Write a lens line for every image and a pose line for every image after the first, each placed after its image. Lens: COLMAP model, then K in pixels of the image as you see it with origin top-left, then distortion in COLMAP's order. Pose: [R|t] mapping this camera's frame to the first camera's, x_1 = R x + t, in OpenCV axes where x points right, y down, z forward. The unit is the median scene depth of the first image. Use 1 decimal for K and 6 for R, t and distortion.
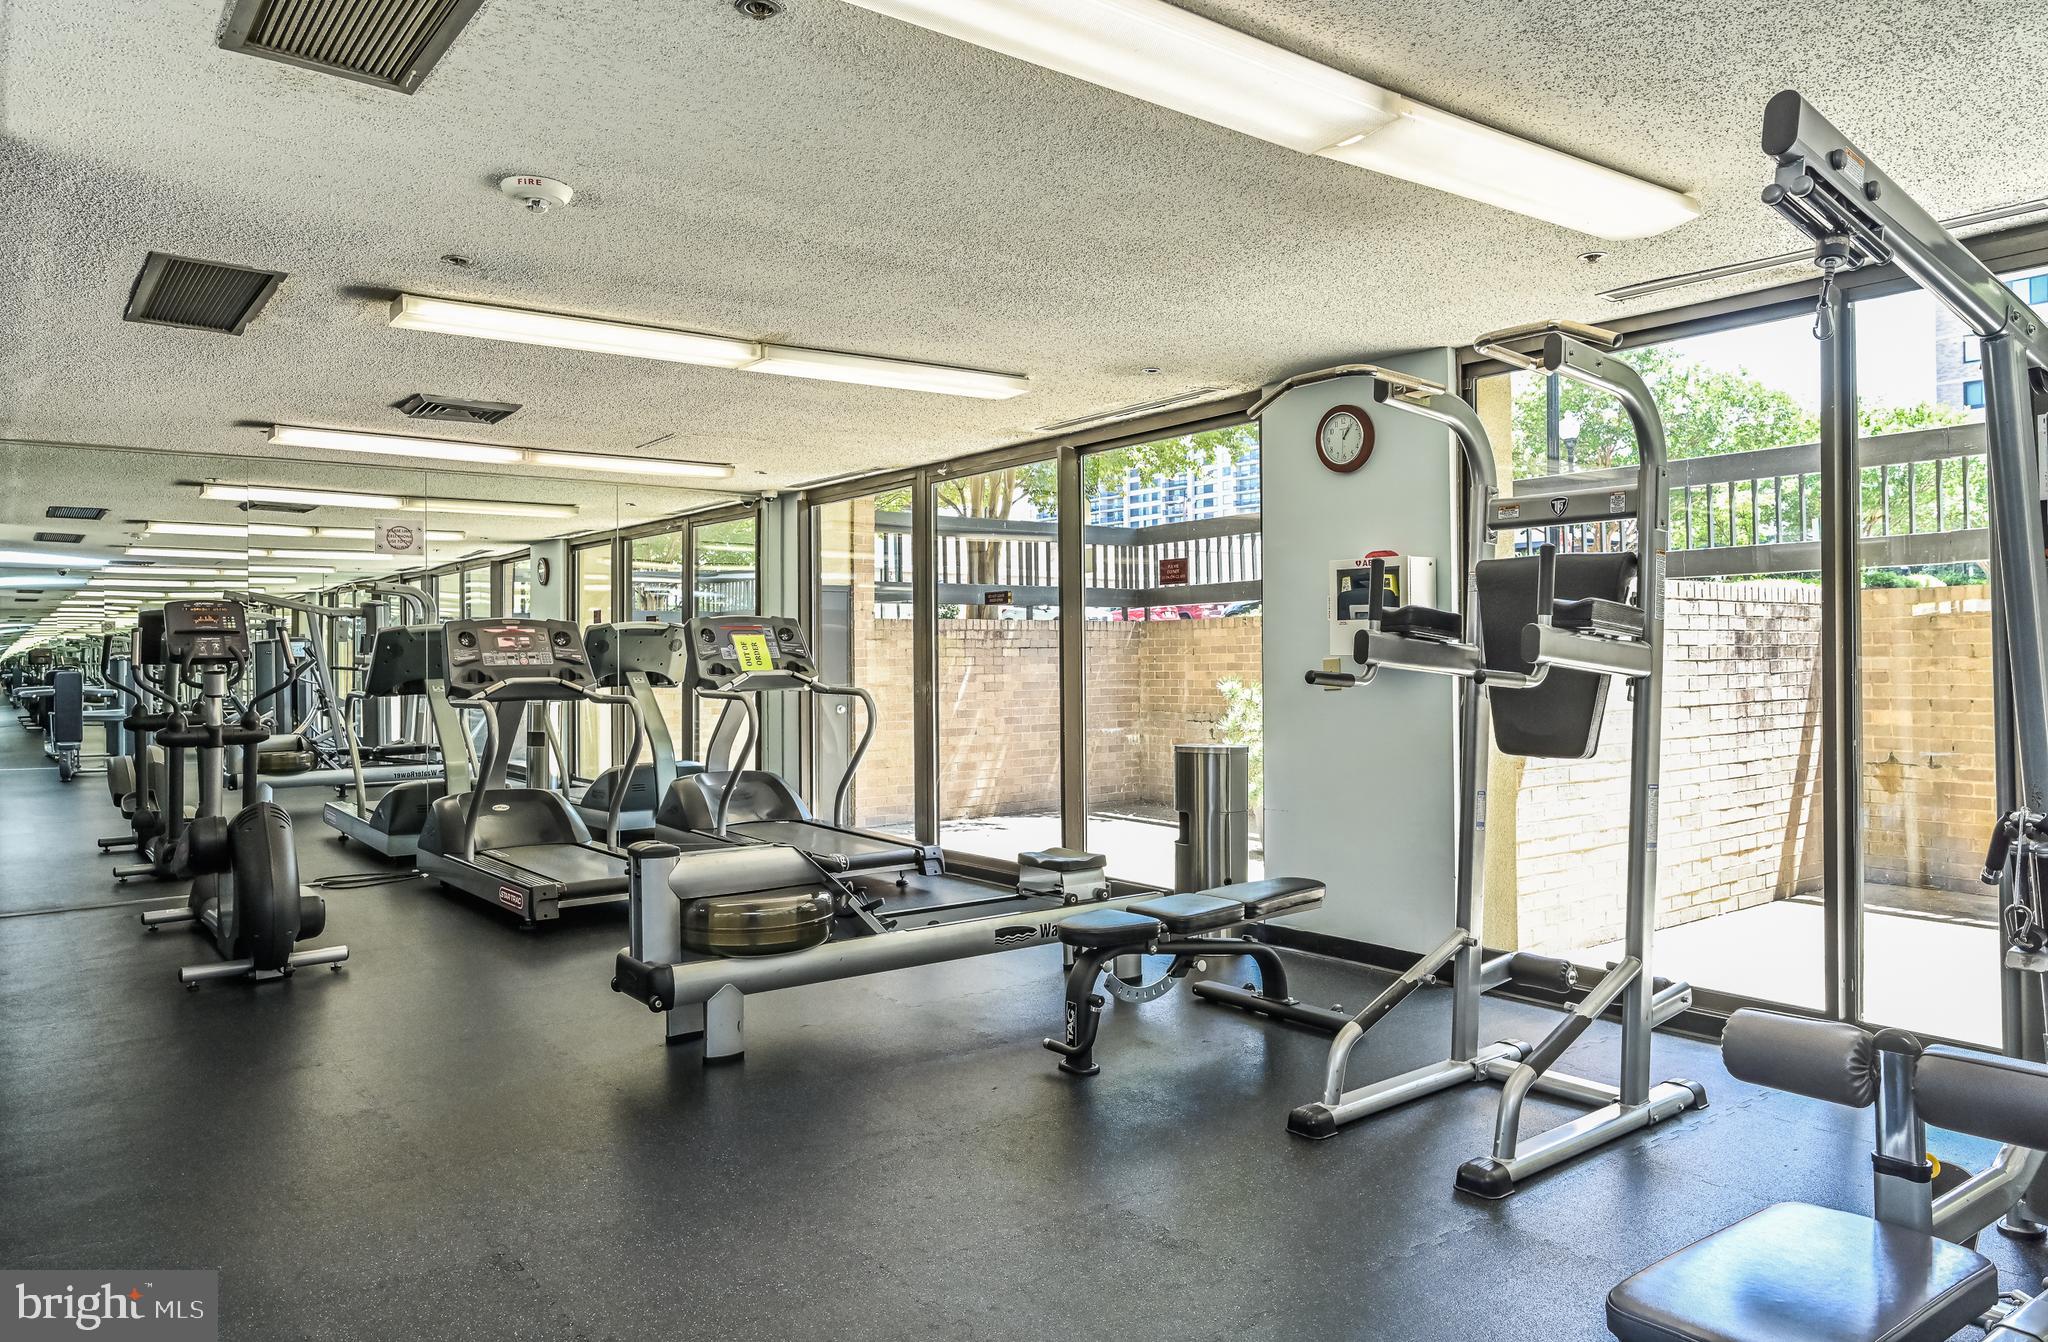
lens RADIAL K [[1352.1, 0, 1024.0], [0, 1352.1, 671.0], [0, 0, 1]] dist [0.003274, 0.000515]
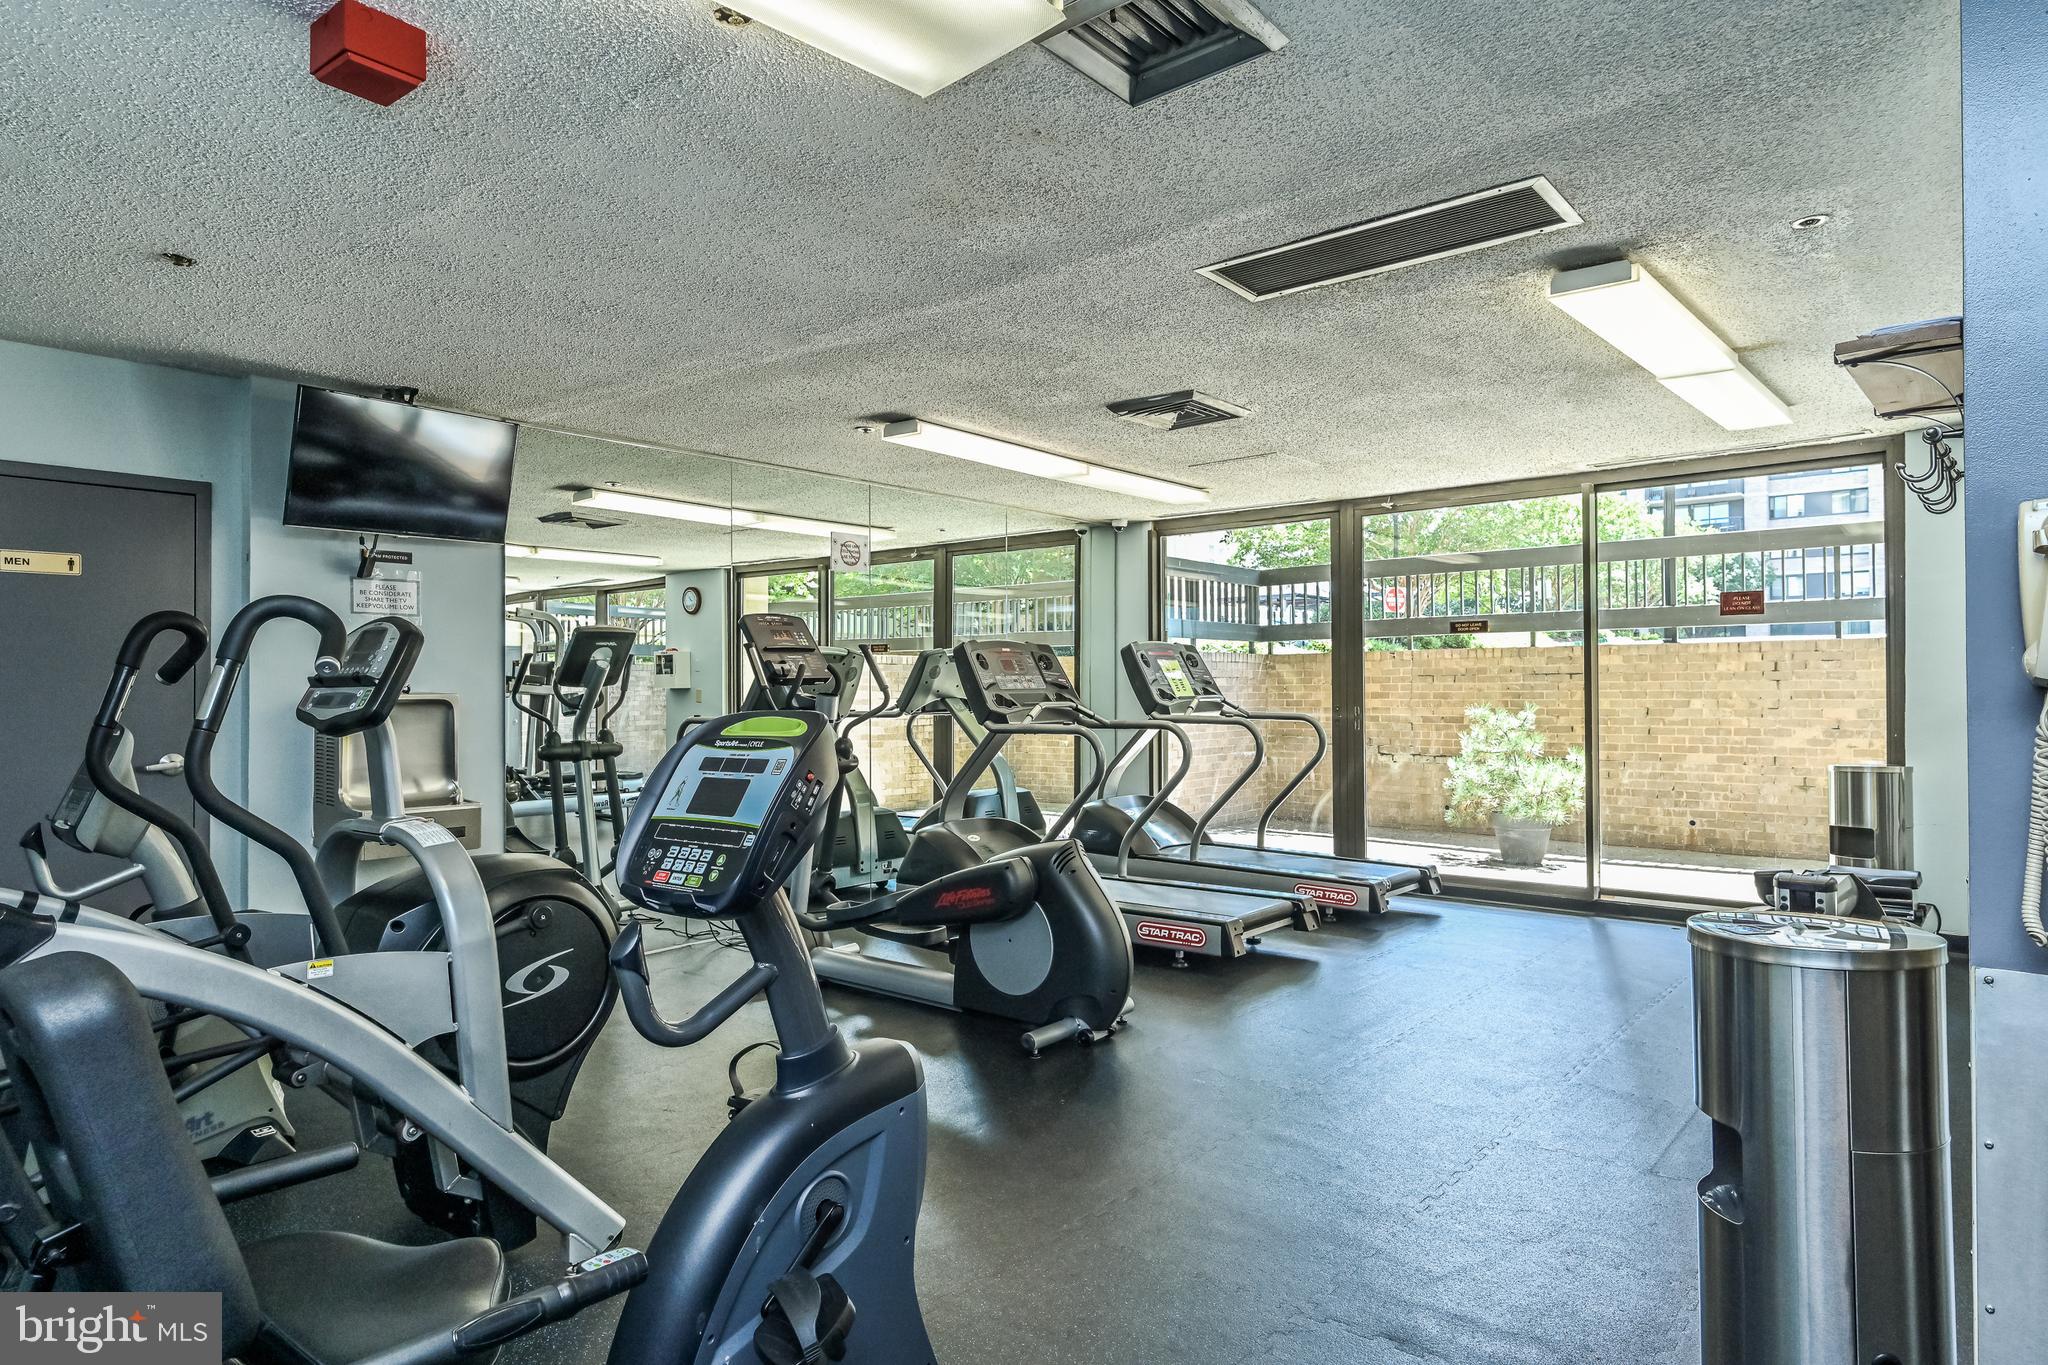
lens RADIAL K [[1184.7, 0, 1024.0], [0, 1184.7, 682.5], [0, 0, 1]] dist [0.000078, 0.000057]
pose [[0.978810, 0.004633, 0.204720, -0.416734], [-0.000796, 0.999823, -0.018818, 0.005388], [-0.204771, 0.018256, 0.978640, 0.137802]]
